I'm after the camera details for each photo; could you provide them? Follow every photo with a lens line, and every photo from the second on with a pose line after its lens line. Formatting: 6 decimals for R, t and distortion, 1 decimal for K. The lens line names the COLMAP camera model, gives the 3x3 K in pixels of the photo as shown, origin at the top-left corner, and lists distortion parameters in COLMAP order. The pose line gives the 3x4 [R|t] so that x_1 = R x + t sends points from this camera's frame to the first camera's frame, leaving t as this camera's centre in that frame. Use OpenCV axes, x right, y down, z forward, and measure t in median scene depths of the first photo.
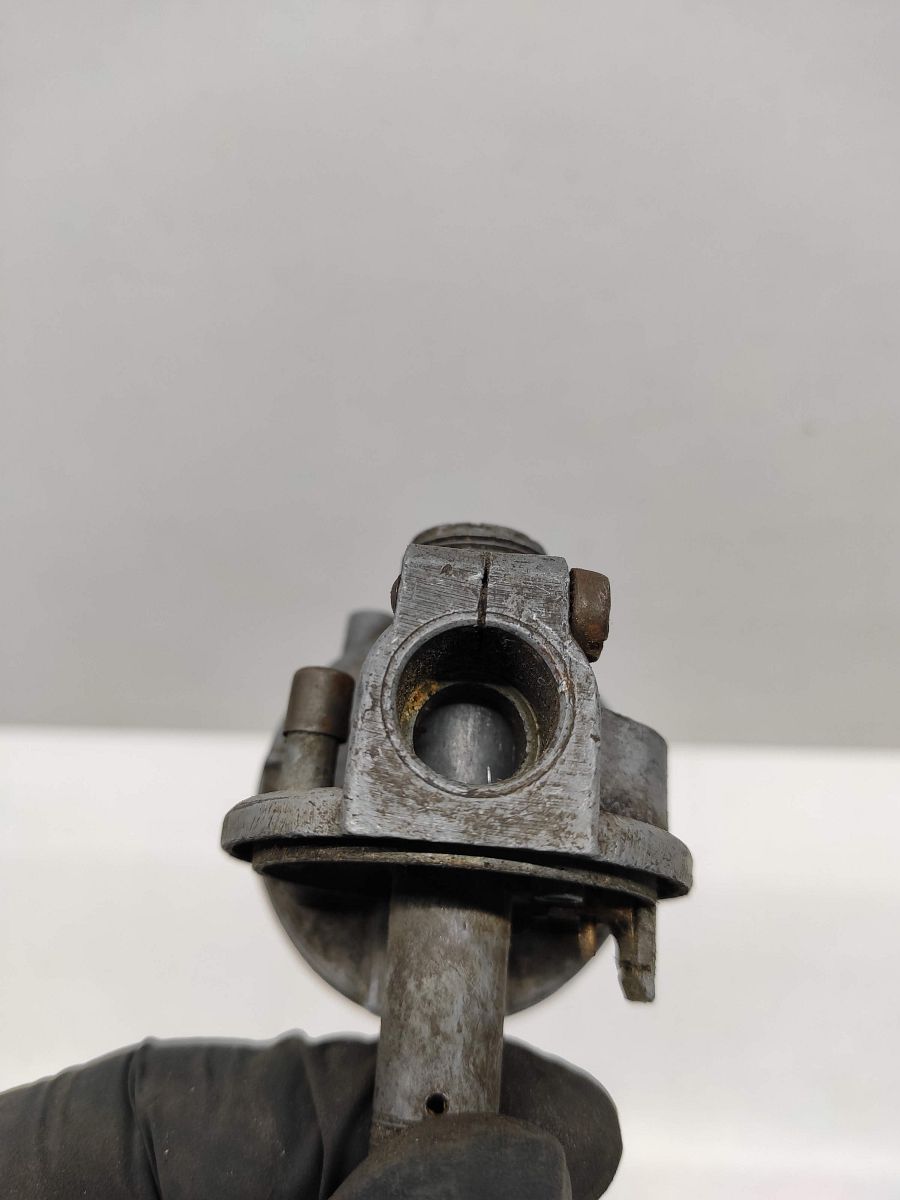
lens RADIAL K [[932.0, 0, 446.6], [0, 932.0, 630.8], [0, 0, 1]] dist [0.001308, -0.169537]
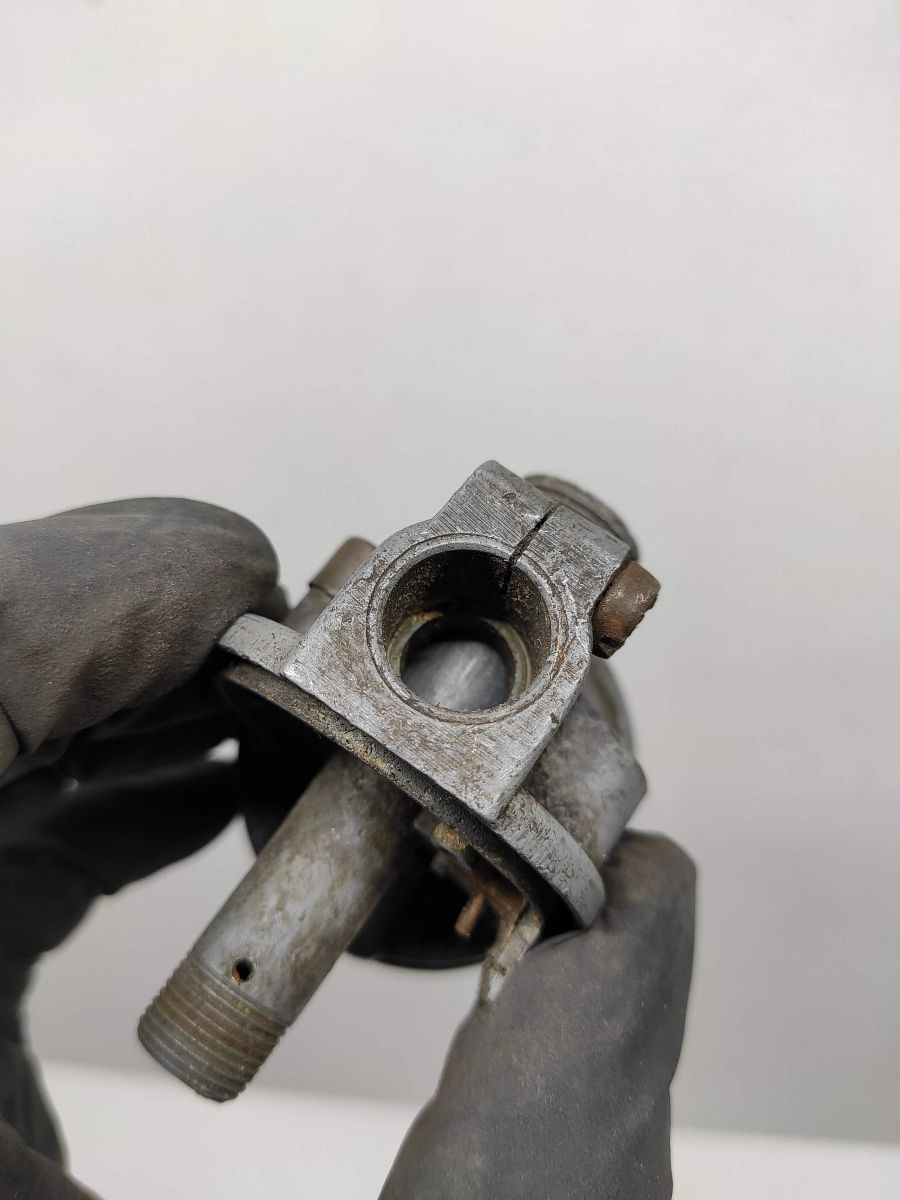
lens RADIAL K [[932.0, 0, 446.6], [0, 932.0, 630.8], [0, 0, 1]] dist [0.001308, -0.169537]
pose [[0.863438, 0.478553, -0.159565, 0.166749], [-0.476788, 0.877496, 0.051709, 0.038162], [0.164763, 0.031431, 0.985832, 0.039242]]
